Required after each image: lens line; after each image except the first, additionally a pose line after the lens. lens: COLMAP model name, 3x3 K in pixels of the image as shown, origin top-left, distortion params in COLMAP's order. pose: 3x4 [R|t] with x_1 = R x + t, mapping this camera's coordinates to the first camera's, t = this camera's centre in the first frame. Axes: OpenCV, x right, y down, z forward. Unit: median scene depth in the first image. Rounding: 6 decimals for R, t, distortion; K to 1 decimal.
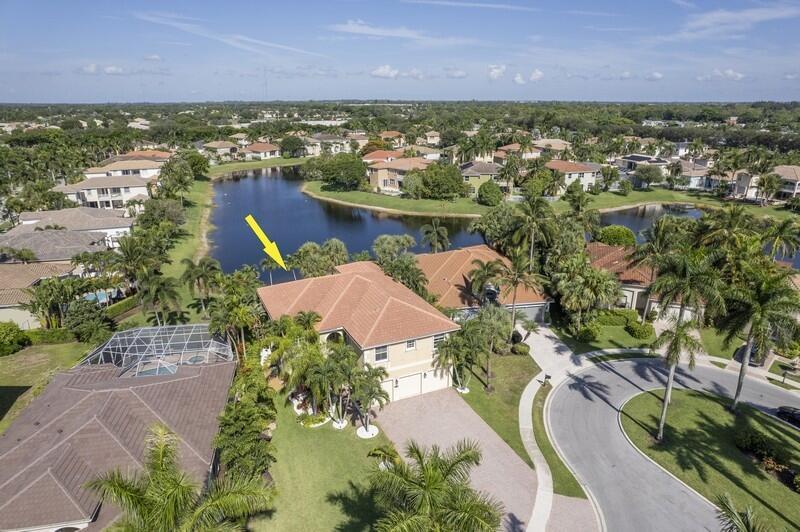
lens RADIAL K [[494.8, 0, 400.0], [0, 494.8, 266.0], [0, 0, 1]] dist [-0.032300, 0.001405]
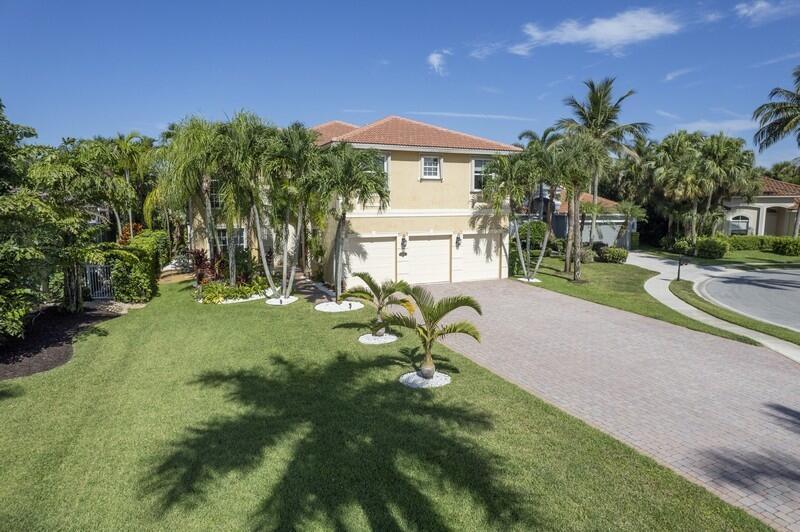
lens RADIAL K [[494.8, 0, 400.0], [0, 494.8, 266.0], [0, 0, 1]] dist [-0.032300, 0.001405]
pose [[0.999973, 0.003886, -0.006231, -0.006864], [-0.005013, 0.981277, -0.192538, 0.343951], [0.005366, 0.192565, 0.981270, 0.490573]]
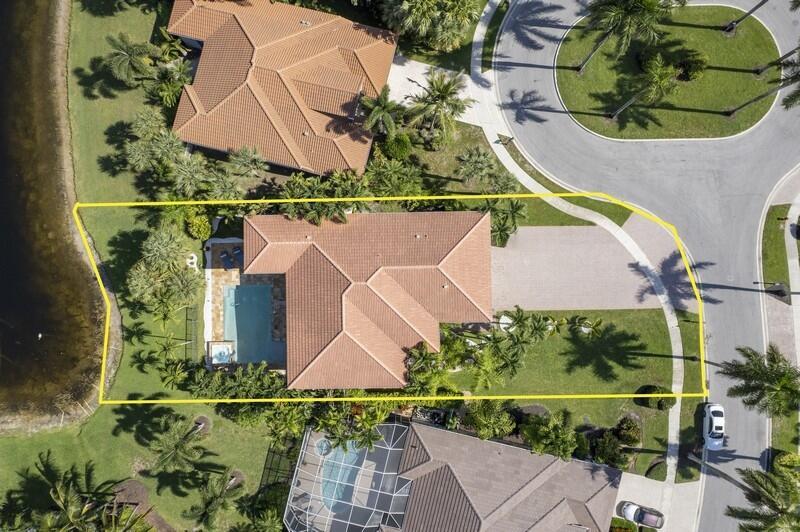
lens RADIAL K [[494.8, 0, 400.0], [0, 494.8, 266.0], [0, 0, 1]] dist [-0.032300, 0.001405]
pose [[0.413203, -0.909996, 0.034218, -0.084751], [0.312587, 0.177029, 0.933247, -0.815643], [-0.855308, -0.374925, 0.357602, 0.761103]]
